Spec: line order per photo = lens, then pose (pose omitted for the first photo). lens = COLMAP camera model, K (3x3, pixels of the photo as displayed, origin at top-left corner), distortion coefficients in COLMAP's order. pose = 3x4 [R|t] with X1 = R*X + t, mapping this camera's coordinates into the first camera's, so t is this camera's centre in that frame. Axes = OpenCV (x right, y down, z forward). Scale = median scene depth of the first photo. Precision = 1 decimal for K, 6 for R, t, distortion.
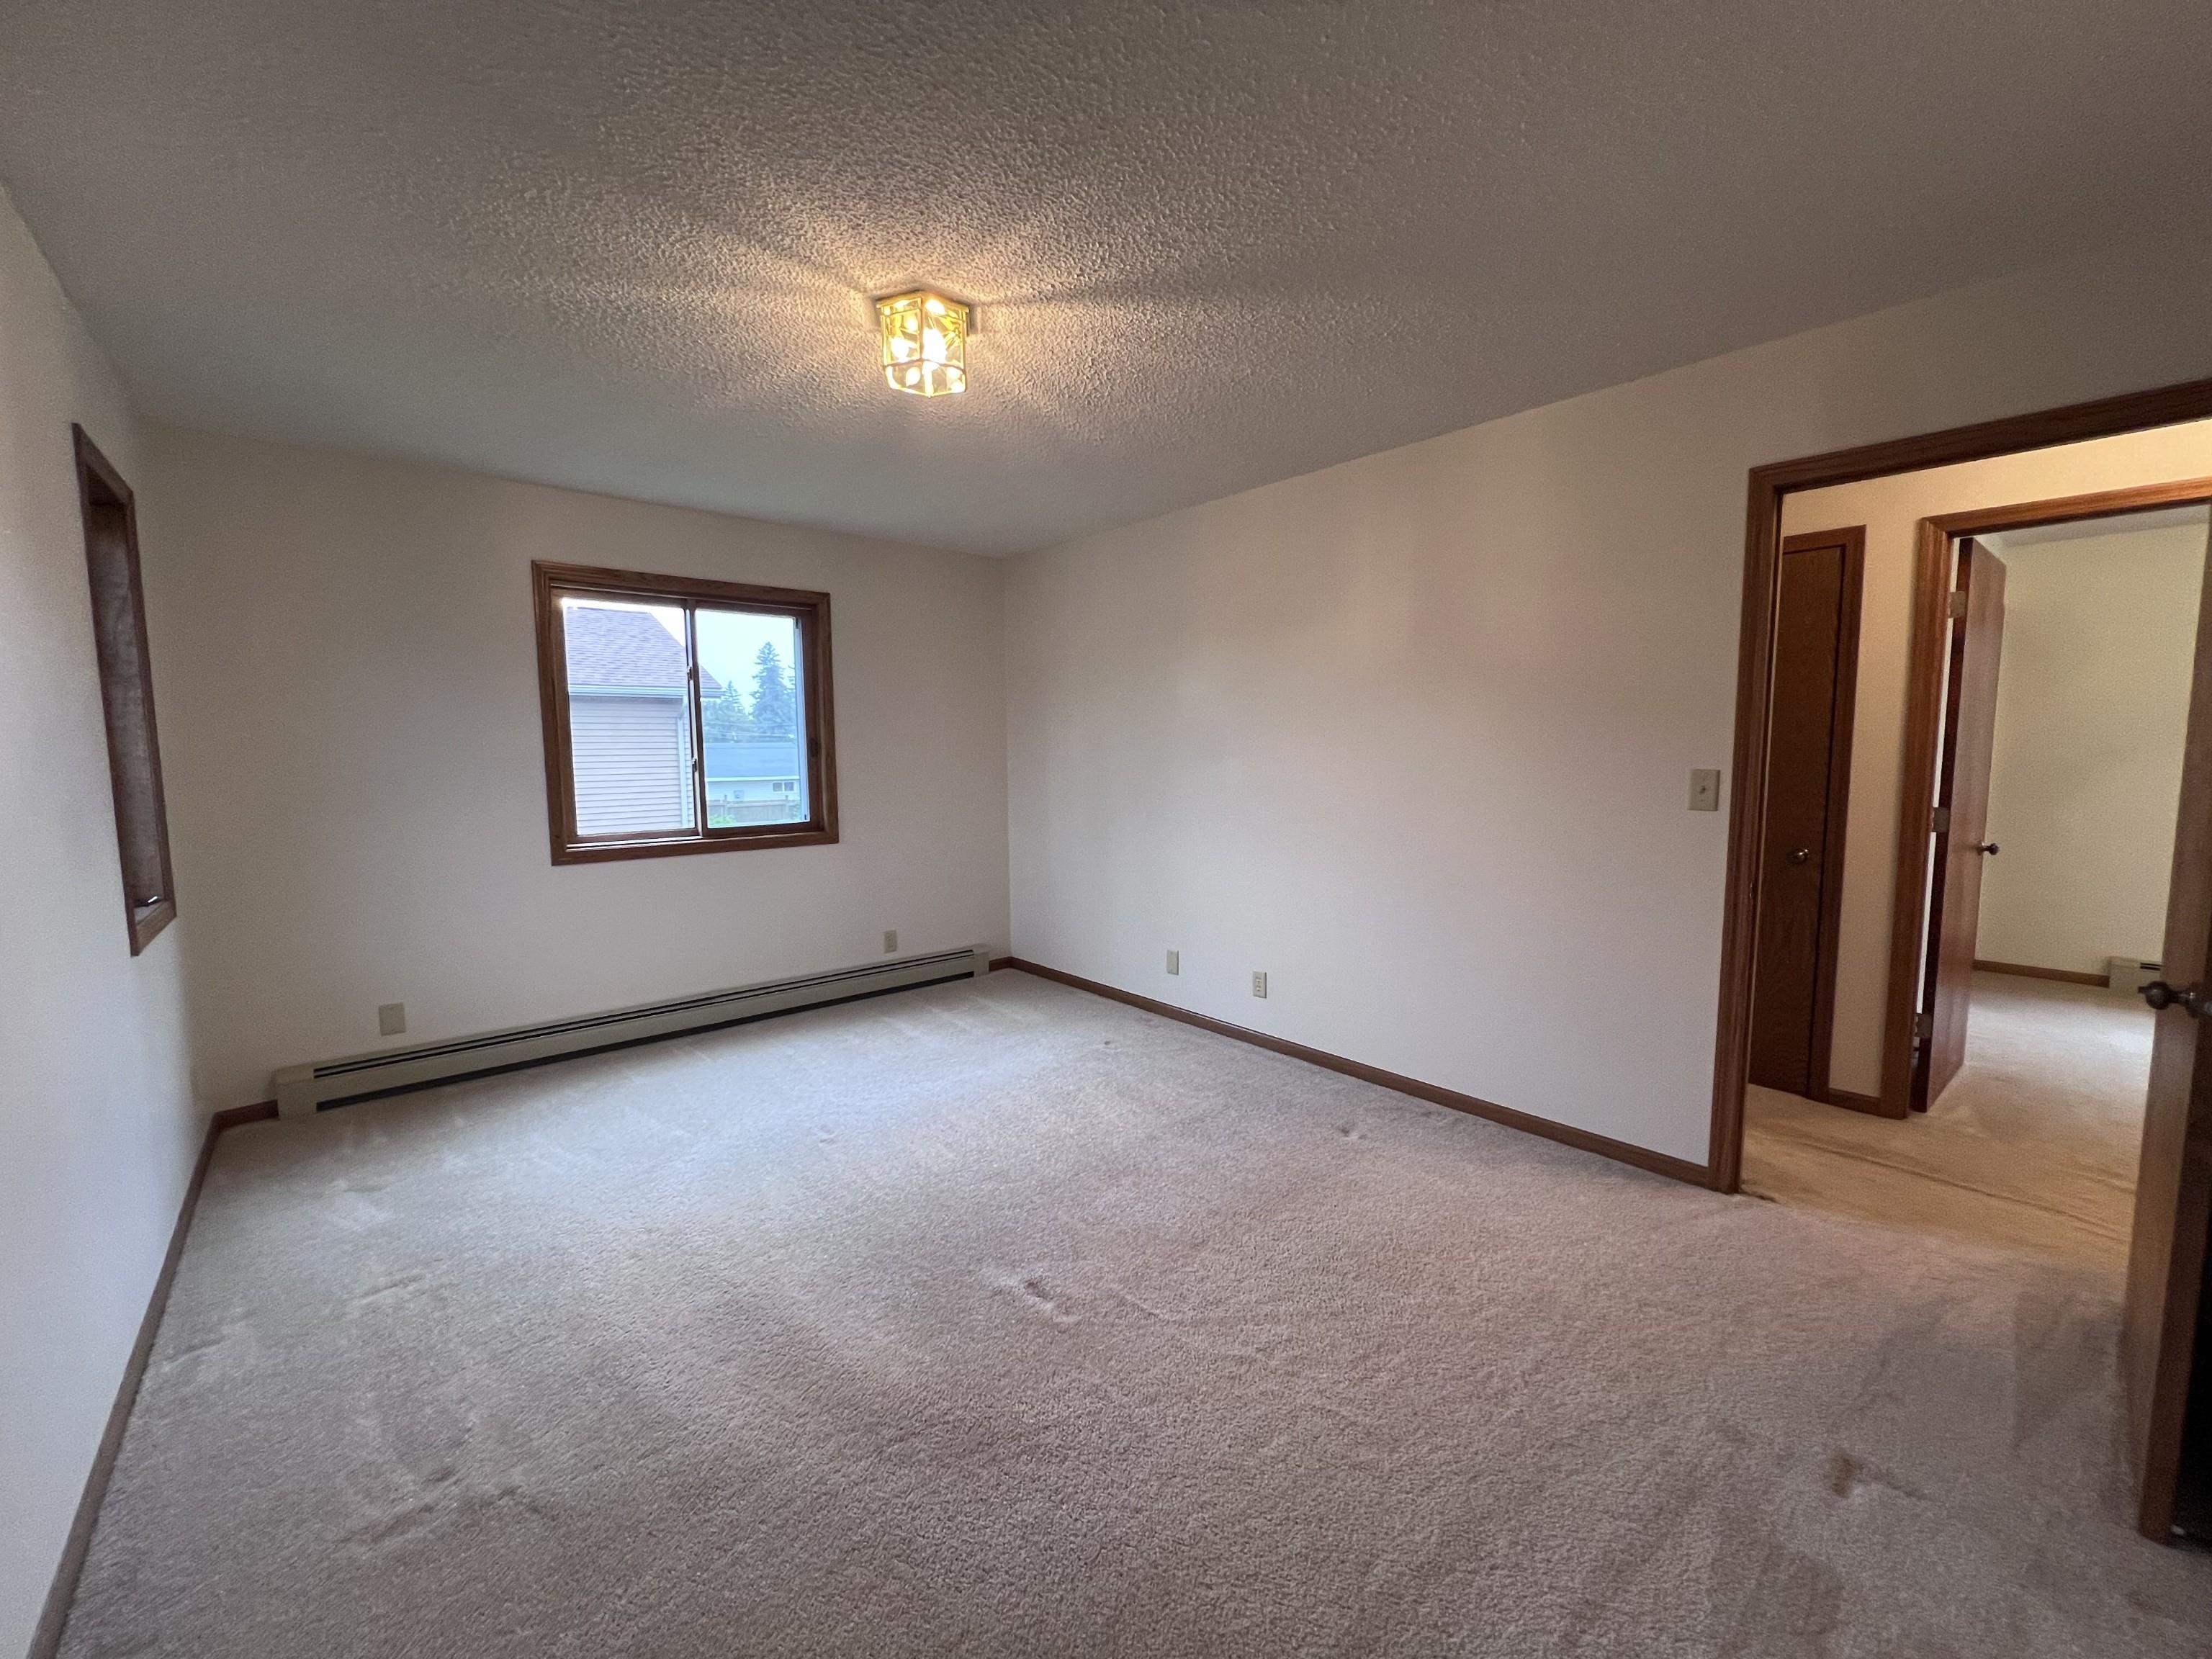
lens RADIAL K [[887.1, 0, 1106.0], [0, 887.1, 829.5], [0, 0, 1]] dist [-0.001565, -0.000285]
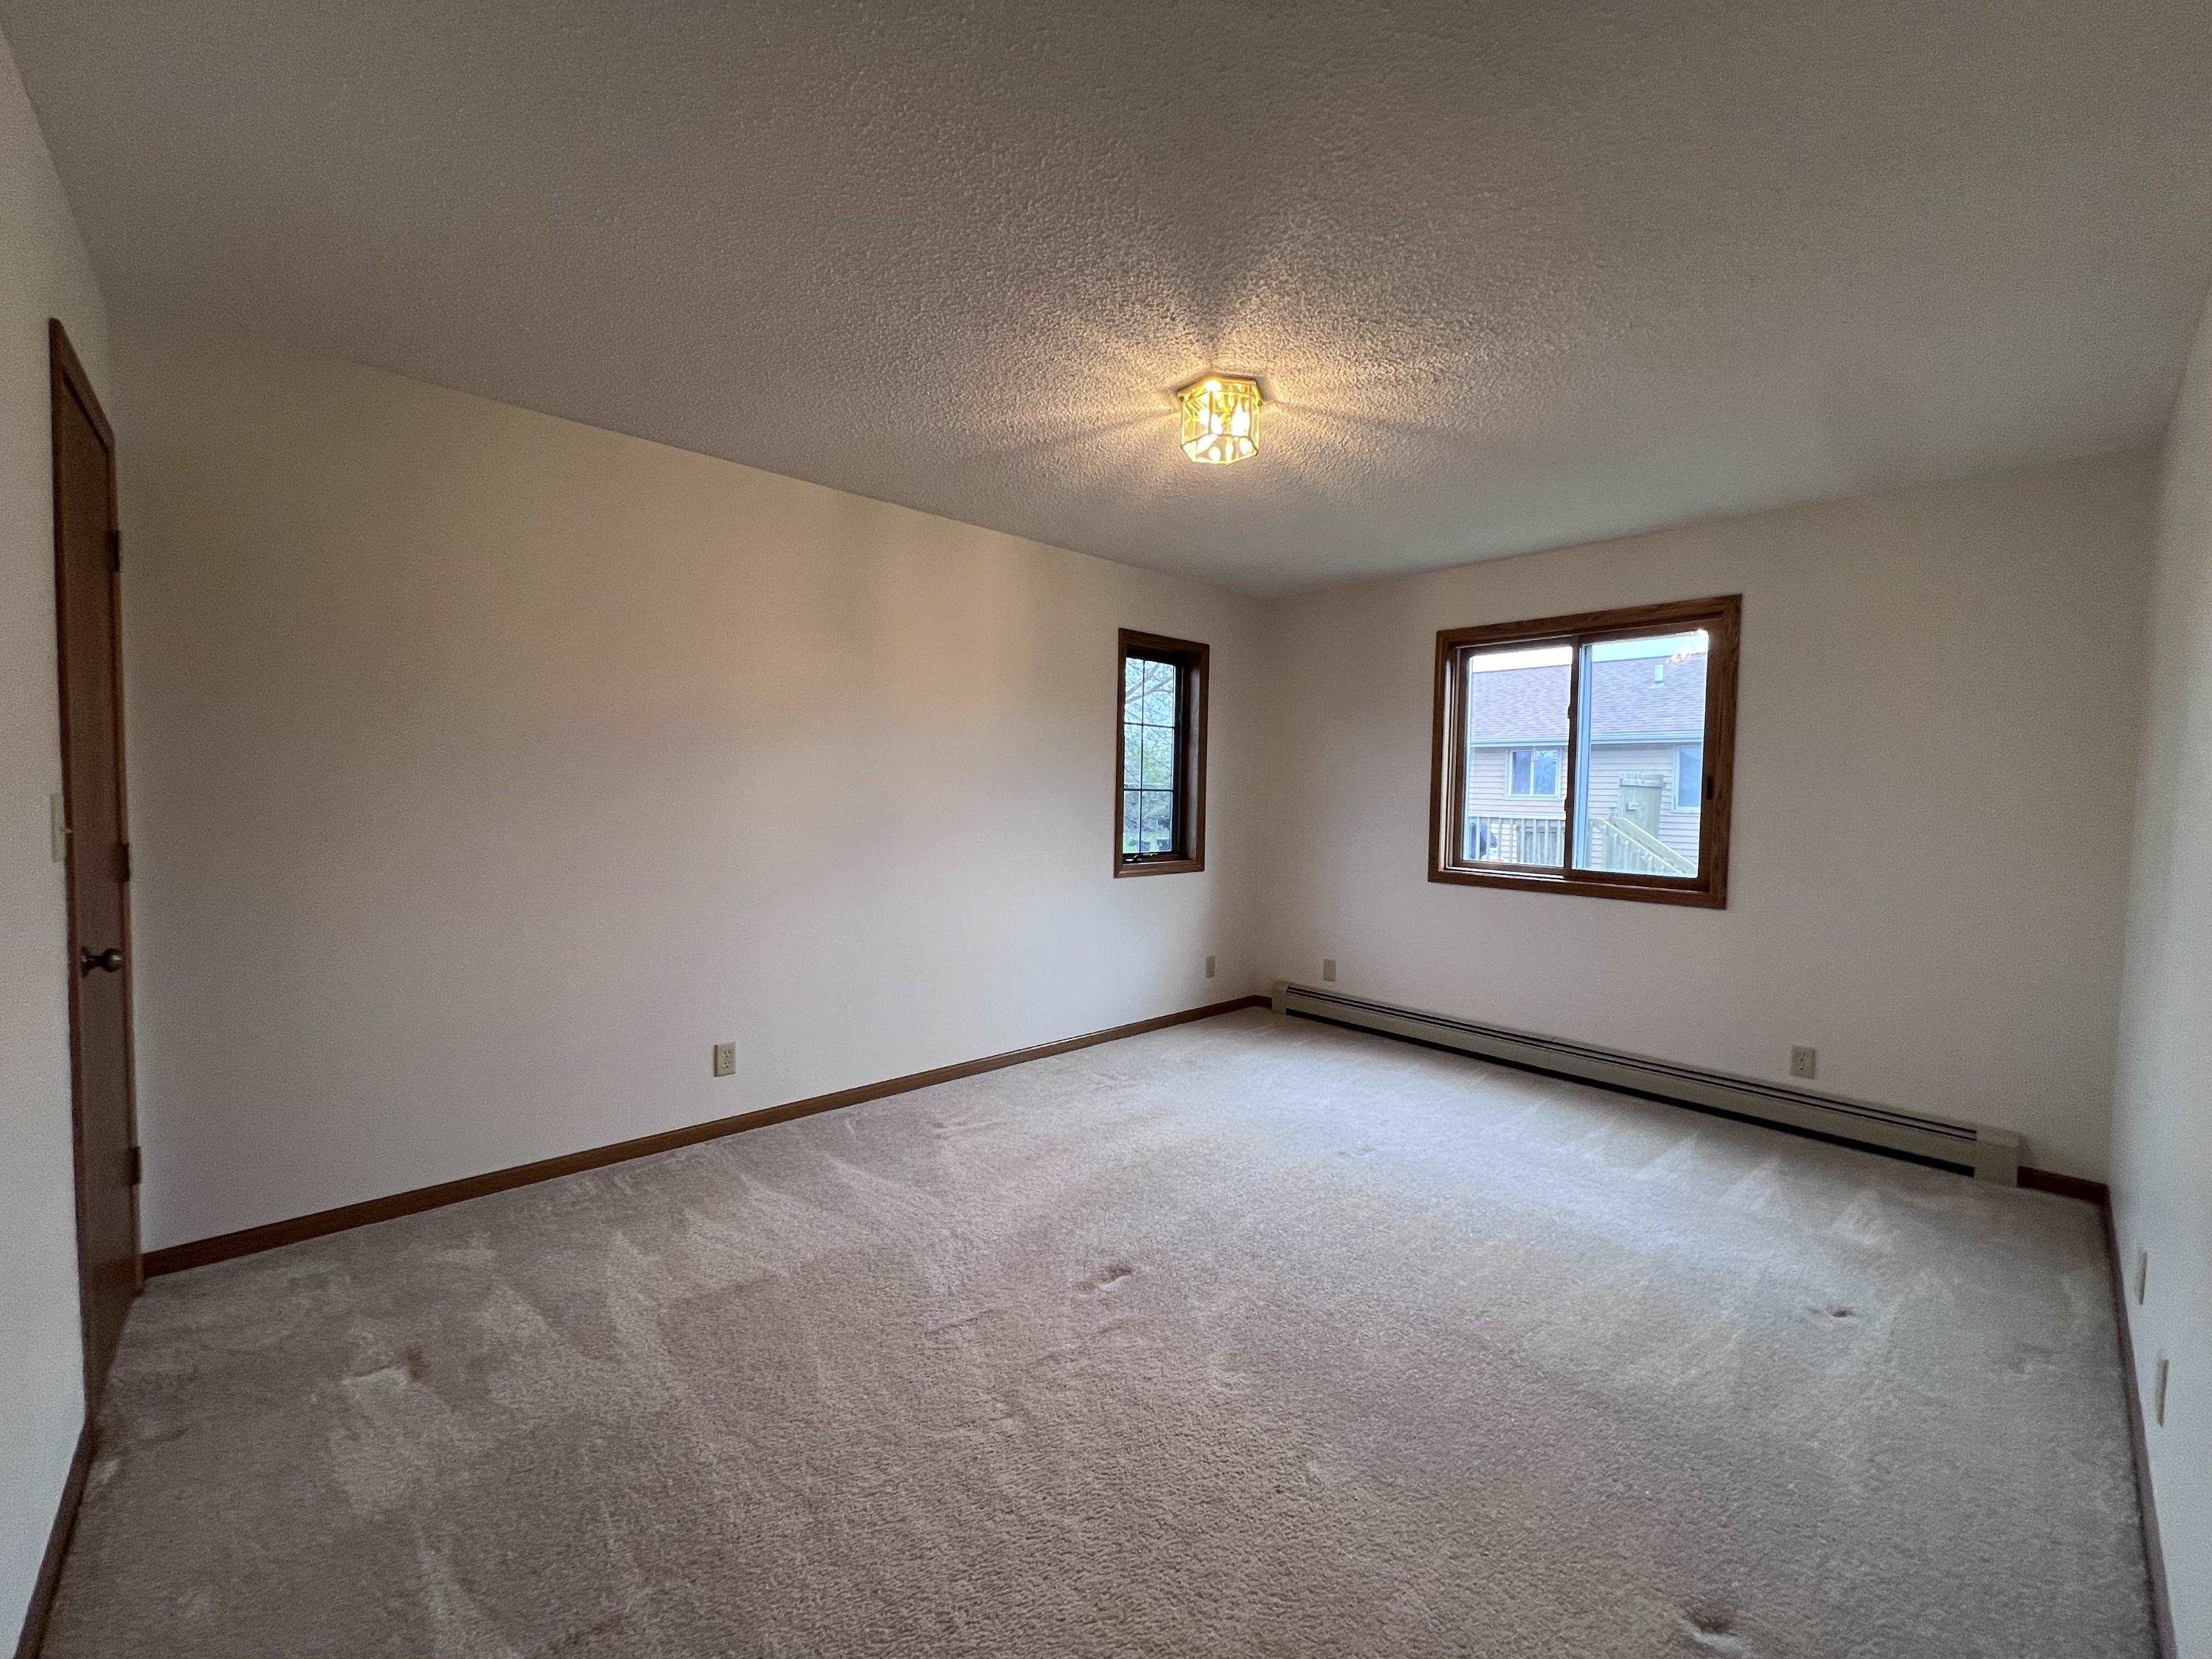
lens RADIAL K [[887.1, 0, 1106.0], [0, 887.1, 829.5], [0, 0, 1]] dist [-0.001565, -0.000285]
pose [[0.030811, 0.052164, -0.998163, 0.546240], [-0.111570, 0.992576, 0.048428, -0.037817], [0.993279, 0.109873, 0.036402, 0.500699]]
